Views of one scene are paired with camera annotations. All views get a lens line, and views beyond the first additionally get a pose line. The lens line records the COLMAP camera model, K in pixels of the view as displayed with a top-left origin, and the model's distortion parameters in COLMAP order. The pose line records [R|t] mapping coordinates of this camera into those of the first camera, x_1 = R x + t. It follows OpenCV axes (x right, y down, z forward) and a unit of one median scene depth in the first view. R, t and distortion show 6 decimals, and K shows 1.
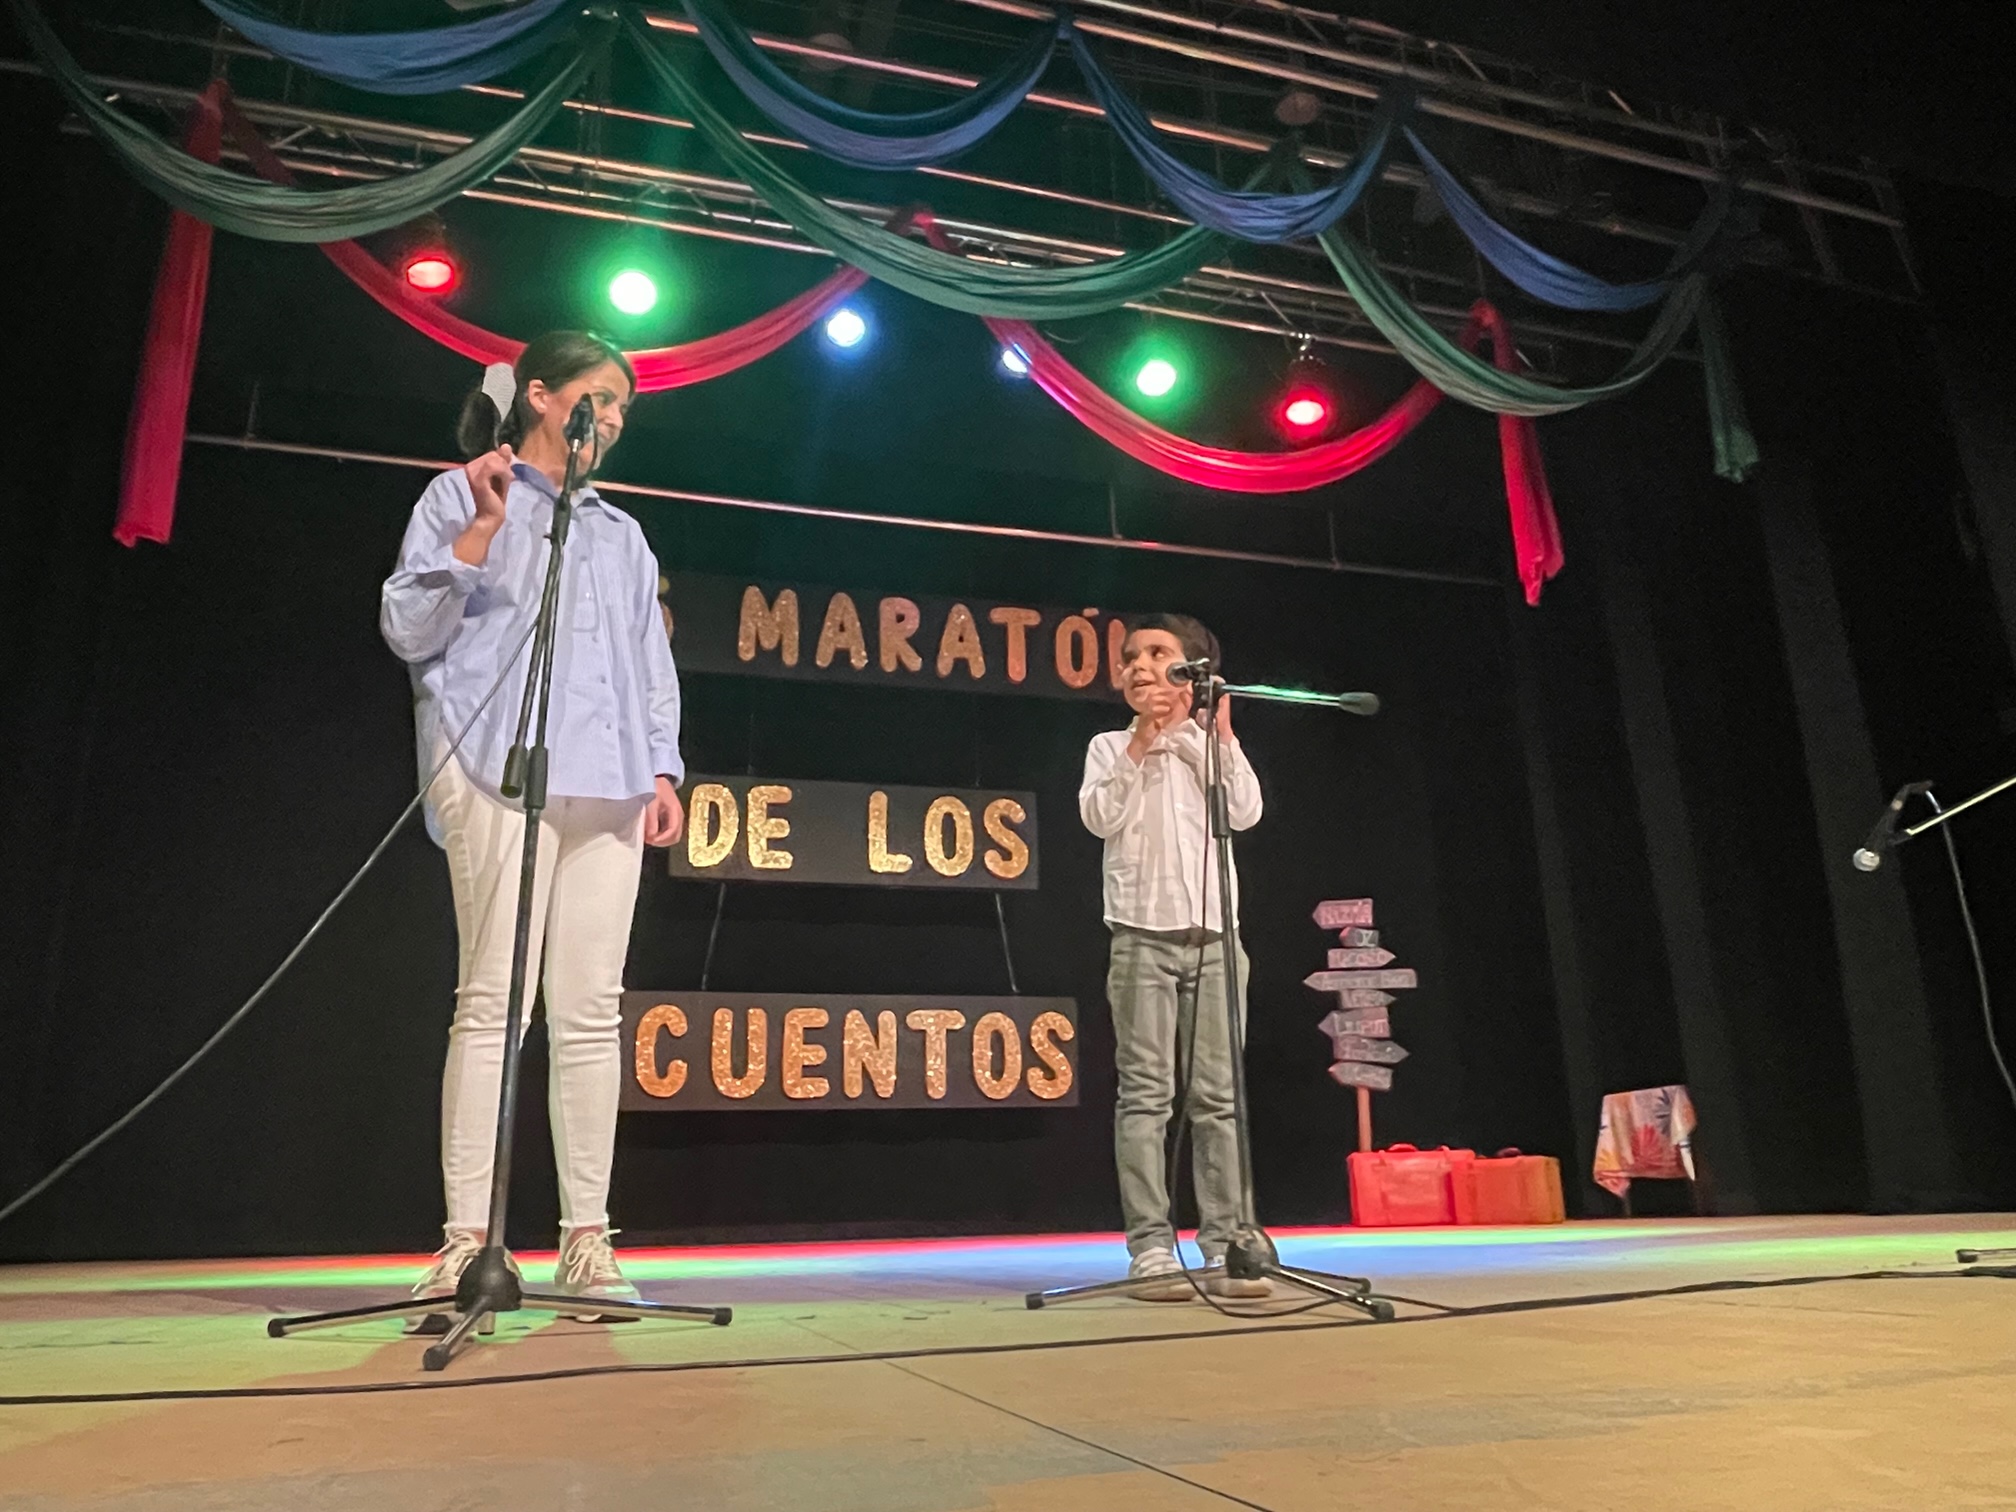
lens RADIAL K [[1442.4, 0, 1004.0], [0, 1442.4, 742.1], [0, 0, 1]] dist [-0.000976, -0.010498]
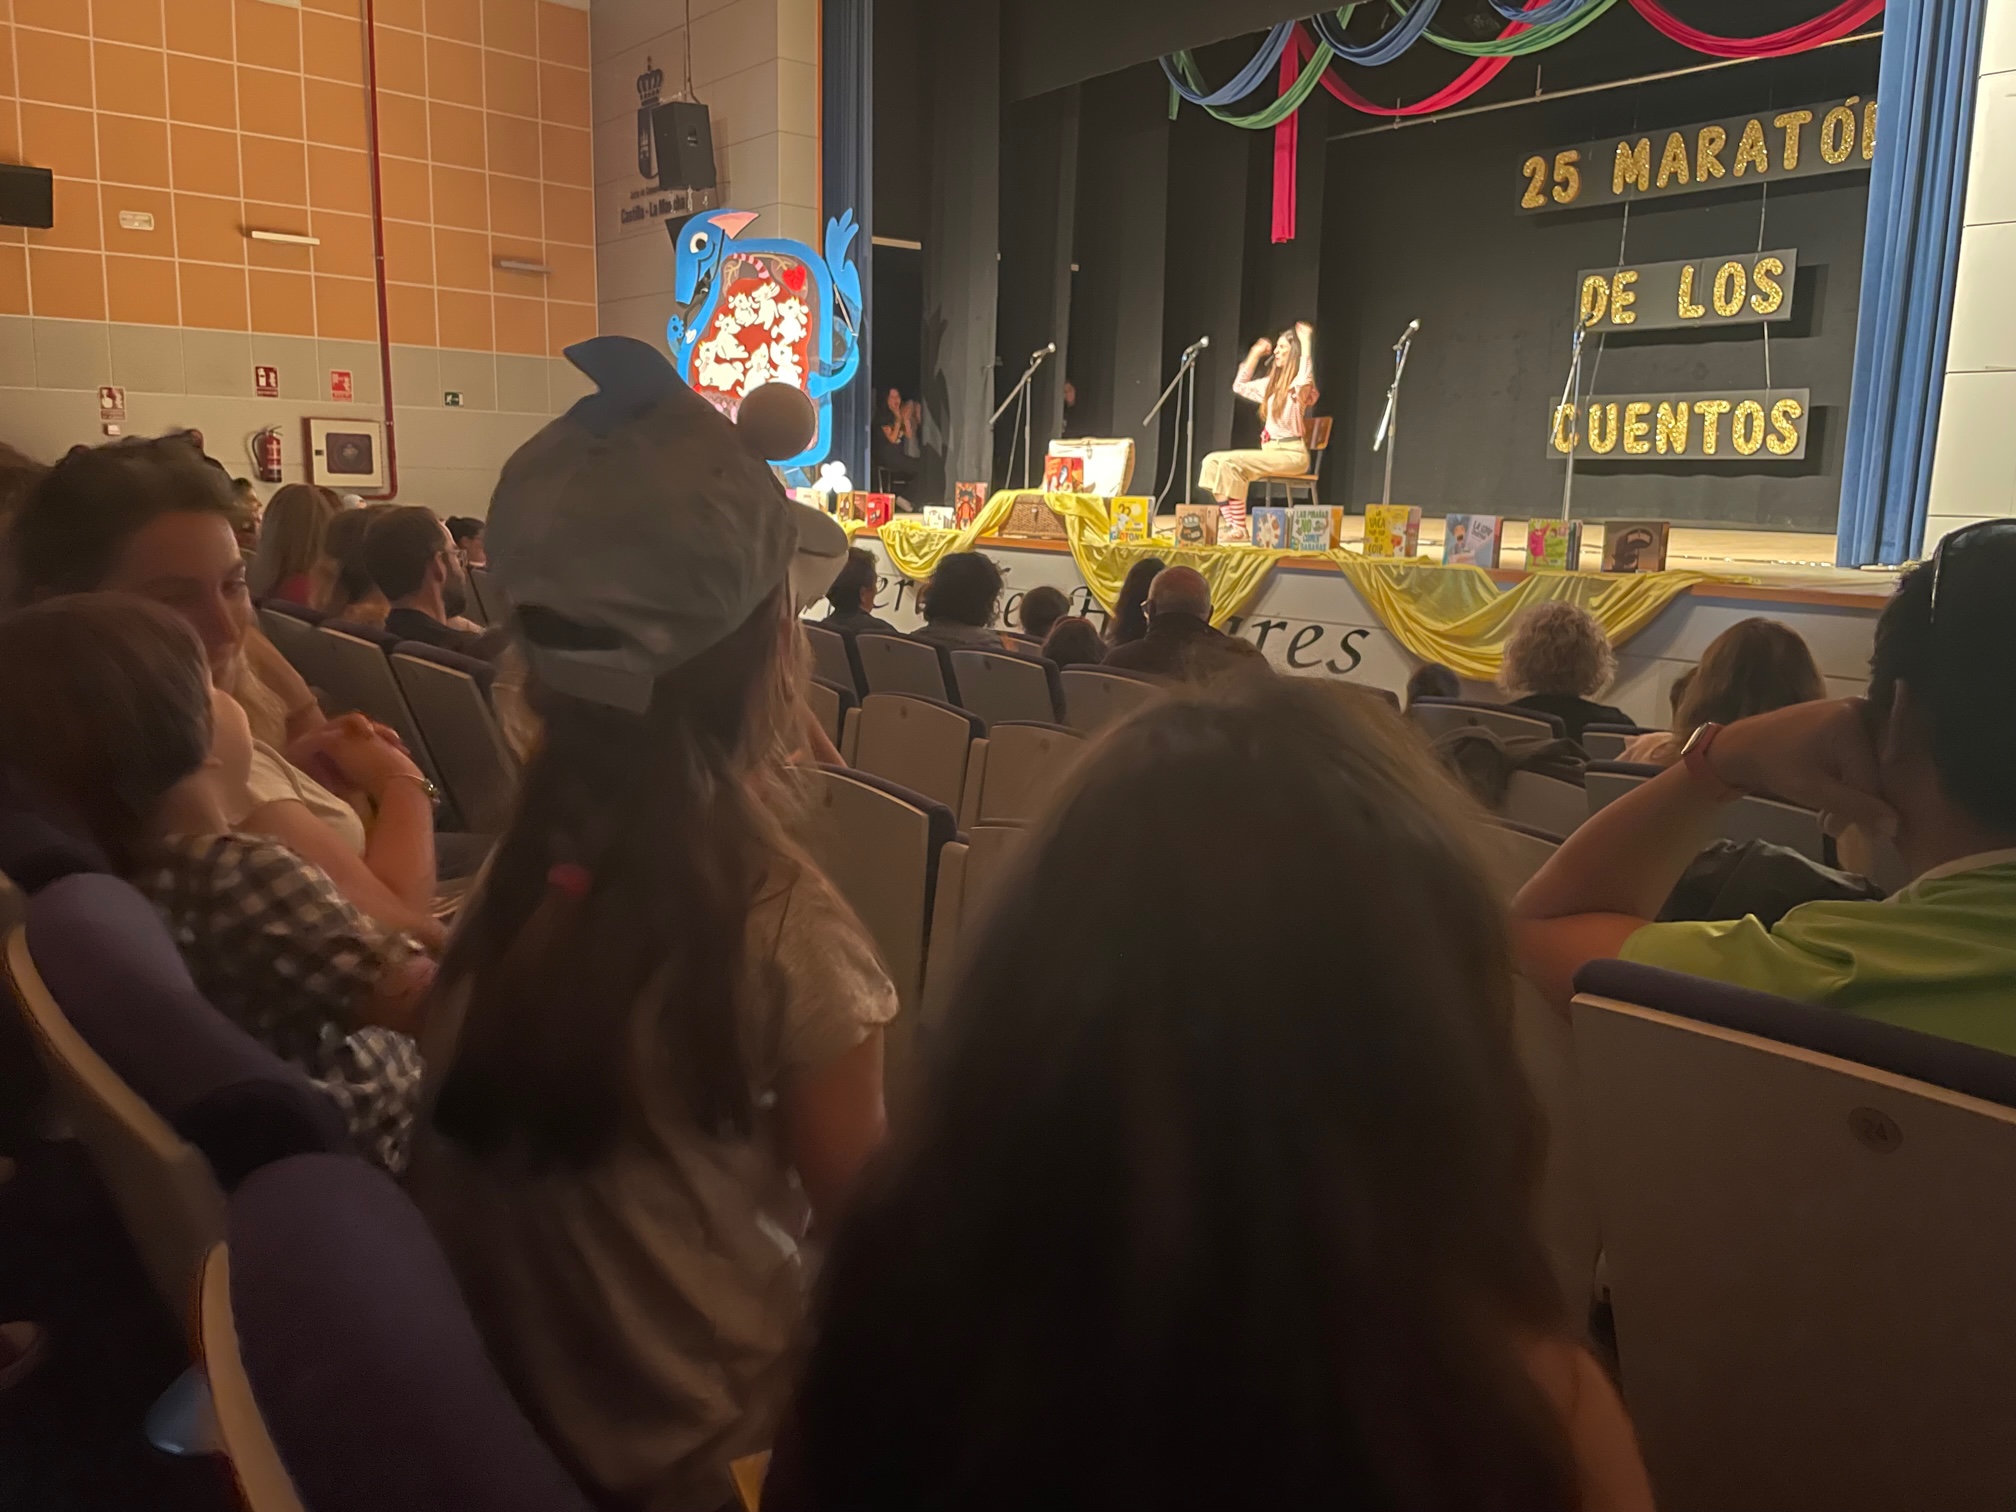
lens RADIAL K [[1519.6, 0, 1029.8], [0, 1519.6, 736.2], [0, 0, 1]] dist [0.068631, -0.094353]
pose [[0.381642, 0.187297, -0.905135, 1.312828], [0.244210, 0.924025, 0.294175, -0.168324], [0.891466, -0.333312, 0.306907, -0.369608]]
